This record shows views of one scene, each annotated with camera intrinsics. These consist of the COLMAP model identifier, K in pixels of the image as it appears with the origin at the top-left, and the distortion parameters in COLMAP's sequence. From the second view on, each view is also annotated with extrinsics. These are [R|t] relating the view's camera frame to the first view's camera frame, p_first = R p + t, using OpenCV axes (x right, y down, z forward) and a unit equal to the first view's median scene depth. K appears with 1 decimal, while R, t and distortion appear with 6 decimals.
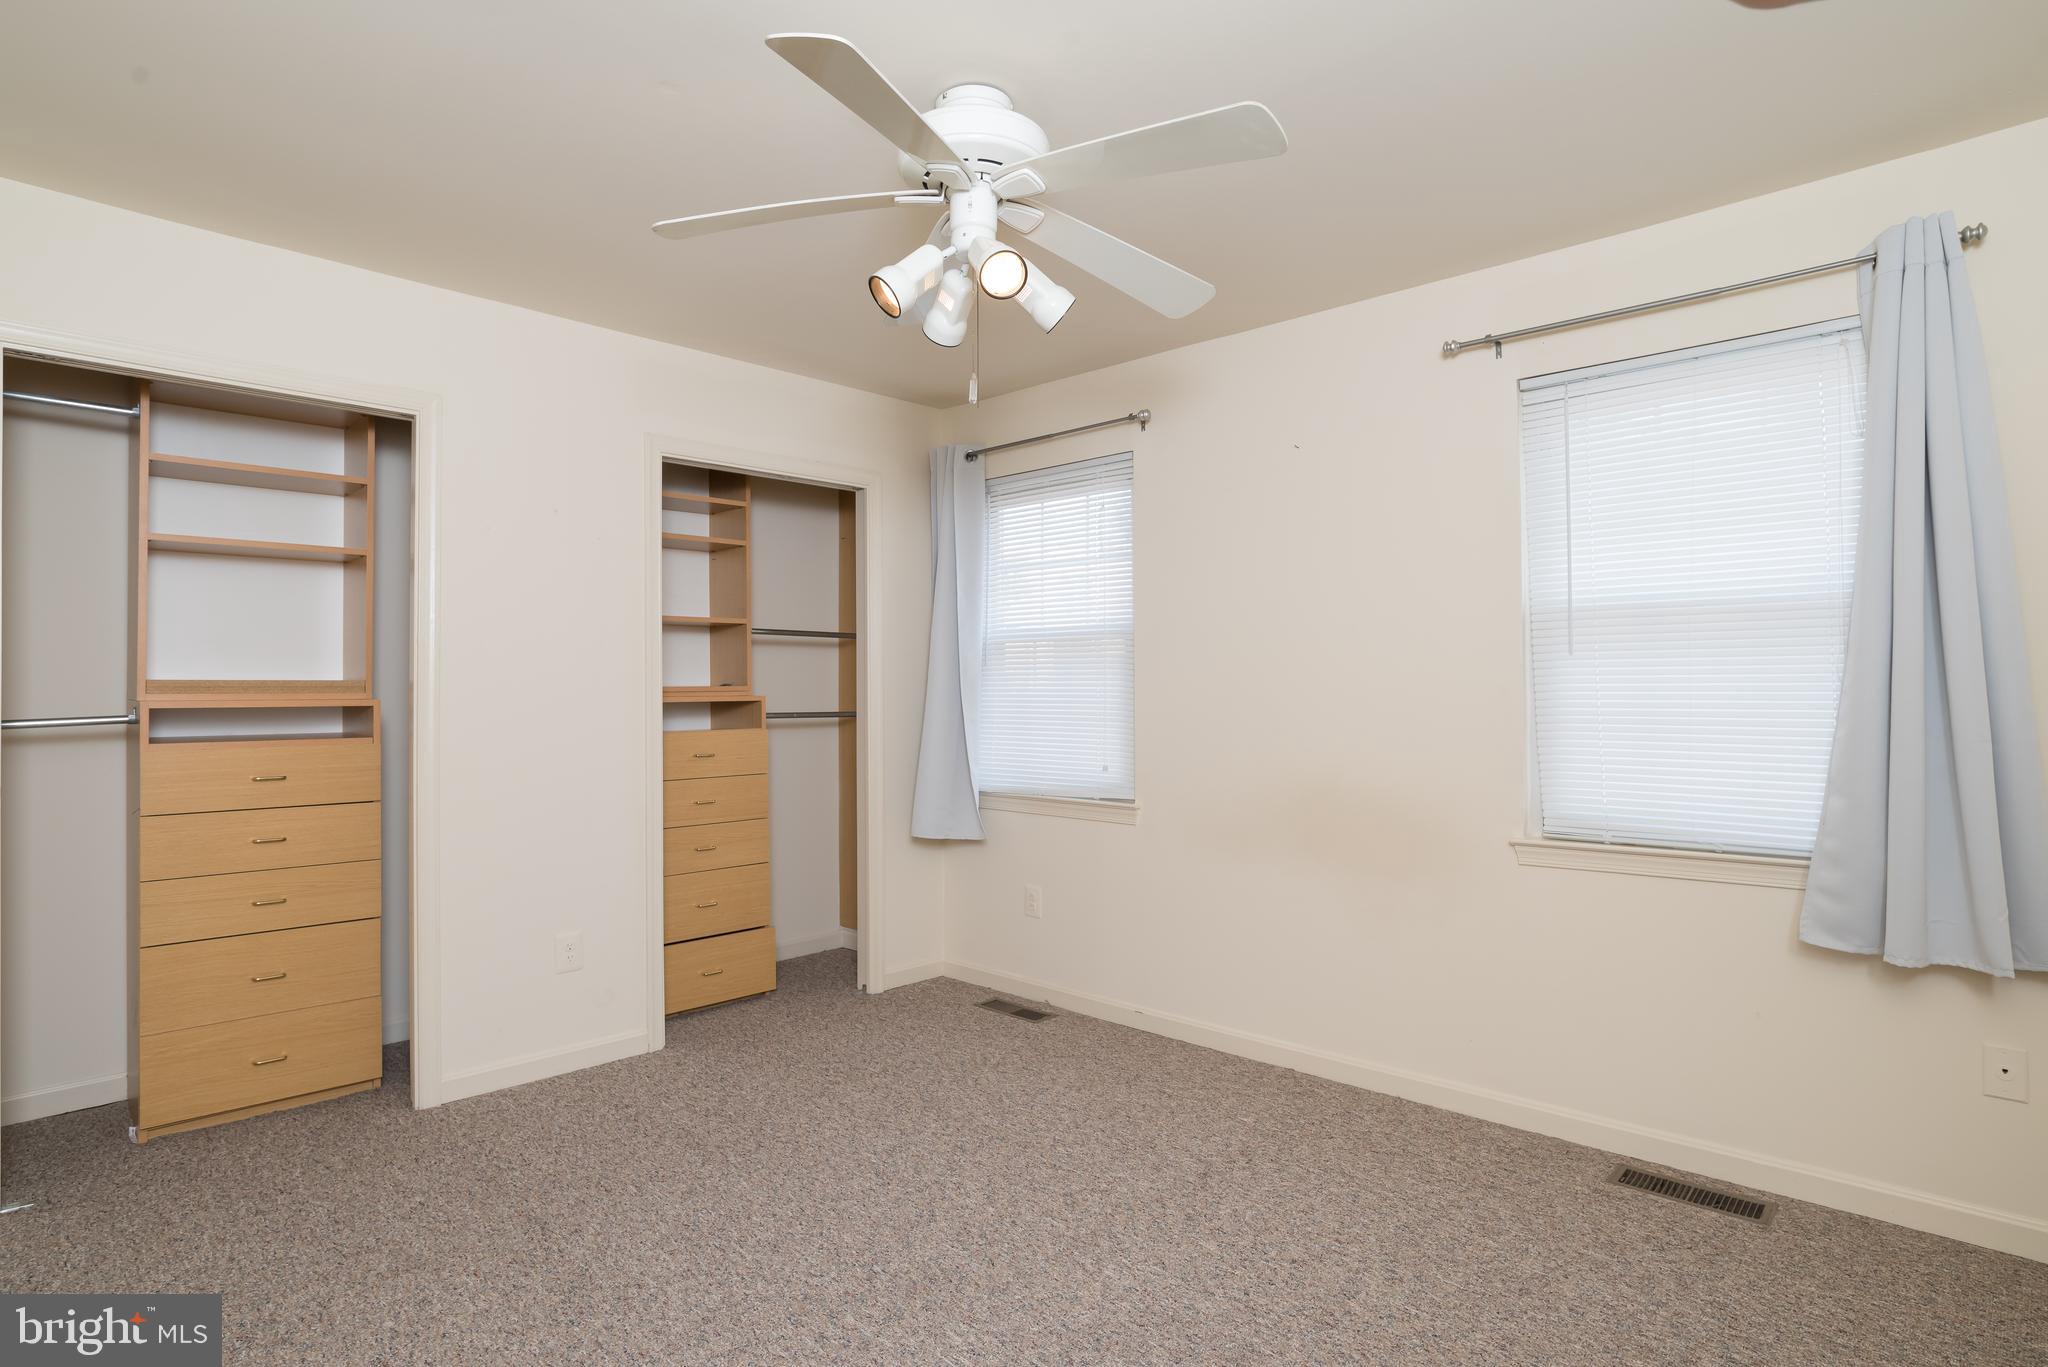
lens RADIAL K [[1062.8, 0, 1024.0], [0, 1062.8, 683.5], [0, 0, 1]] dist [-0.049409, 0.022814]
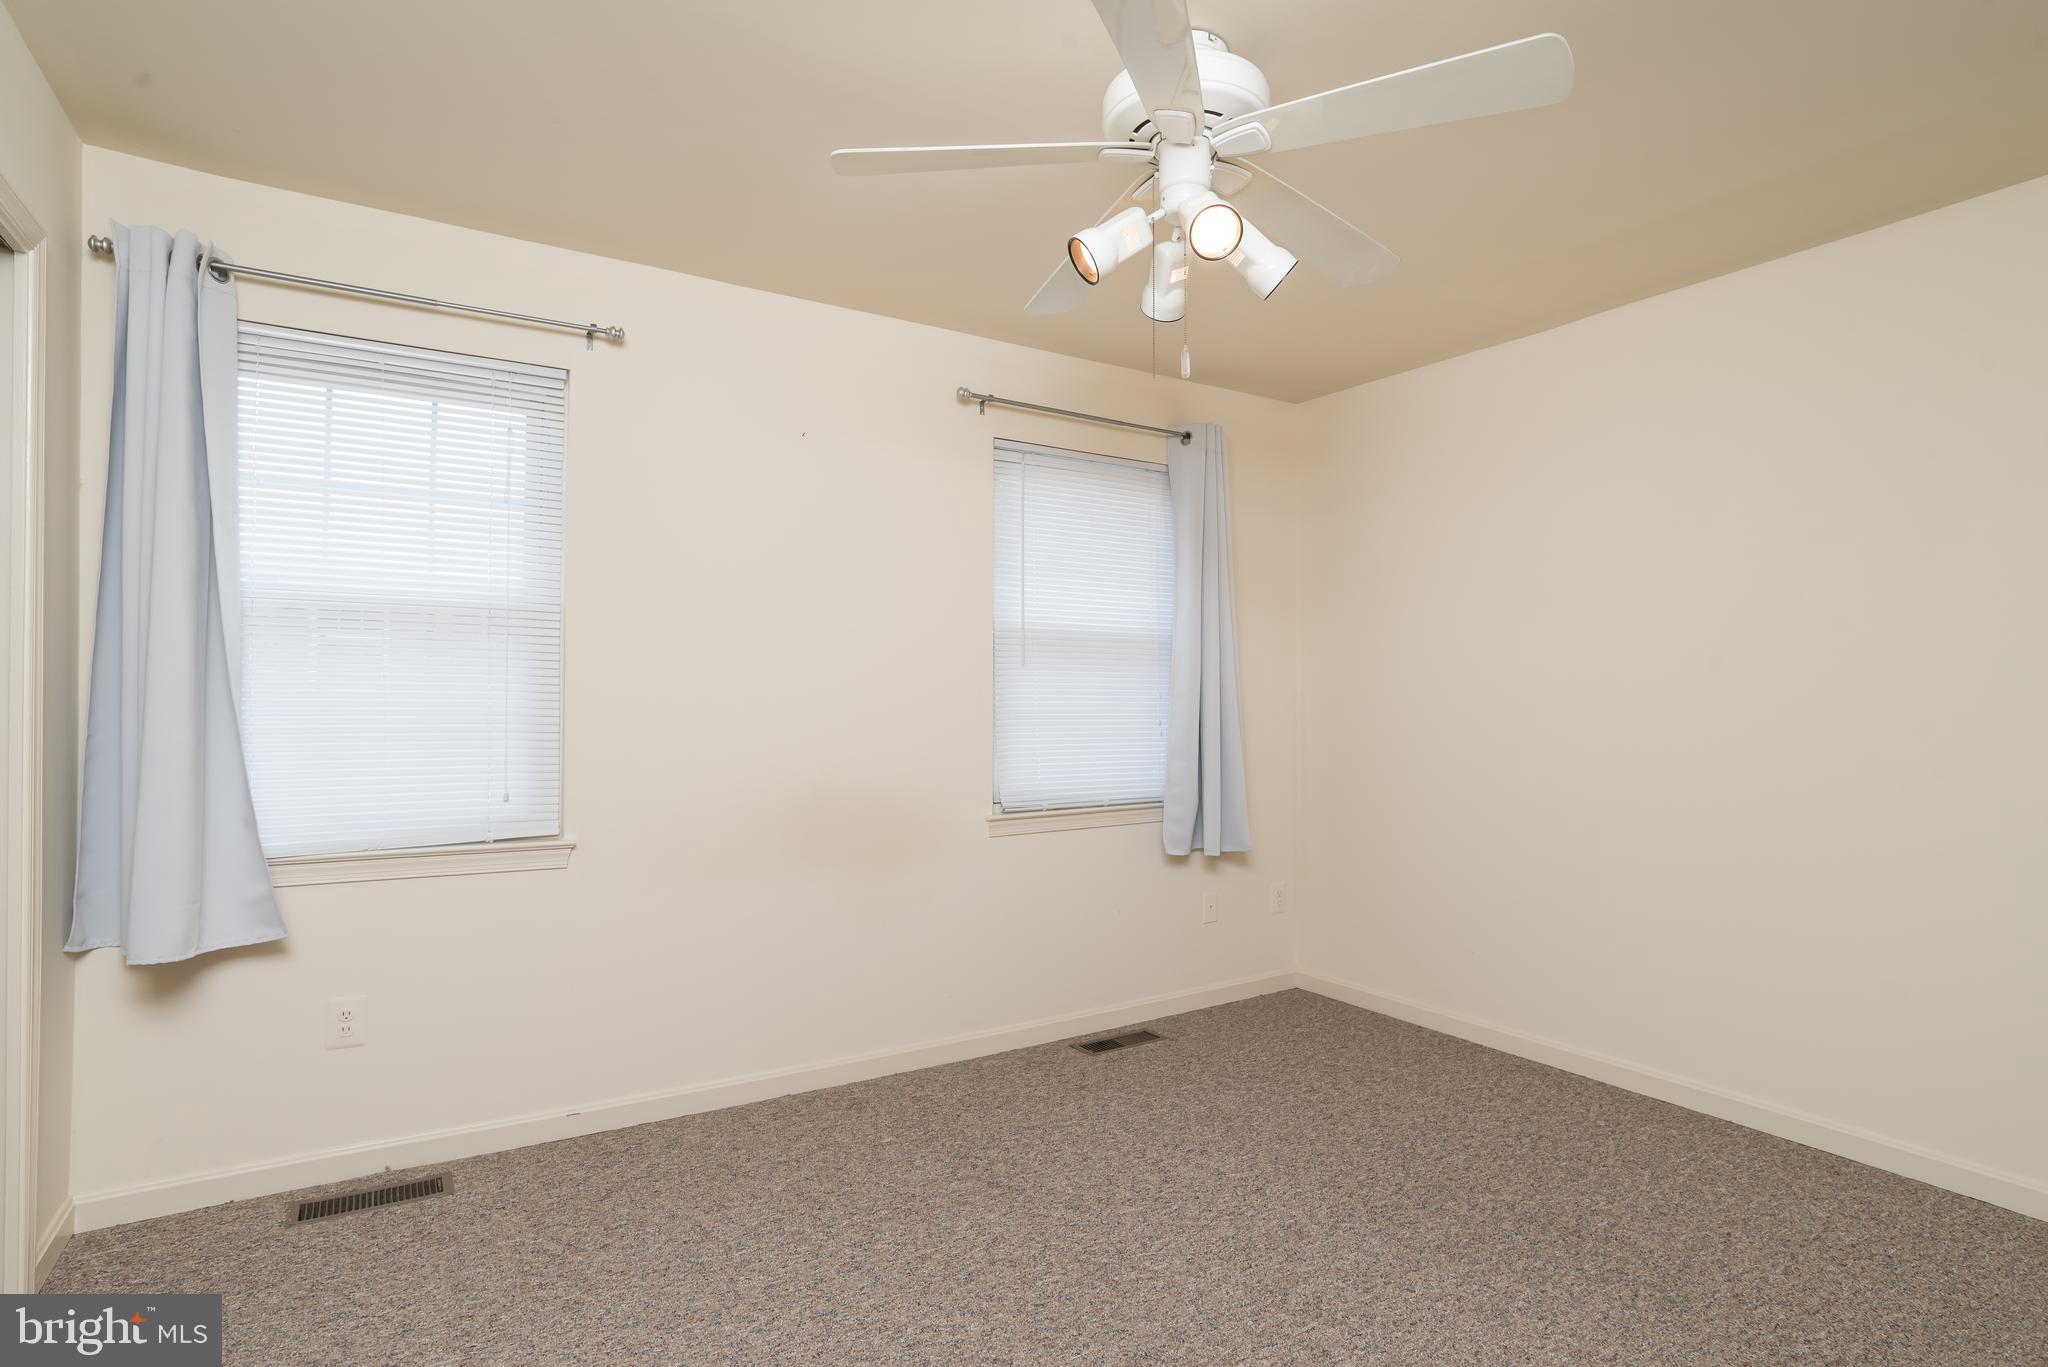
lens RADIAL K [[1062.8, 0, 1024.0], [0, 1062.8, 683.5], [0, 0, 1]] dist [-0.049409, 0.022814]
pose [[0.235518, 0.017482, 0.971713, -0.714622], [-0.018050, 0.999744, -0.013612, 0.011276], [-0.971702, -0.014333, 0.235773, 0.678481]]
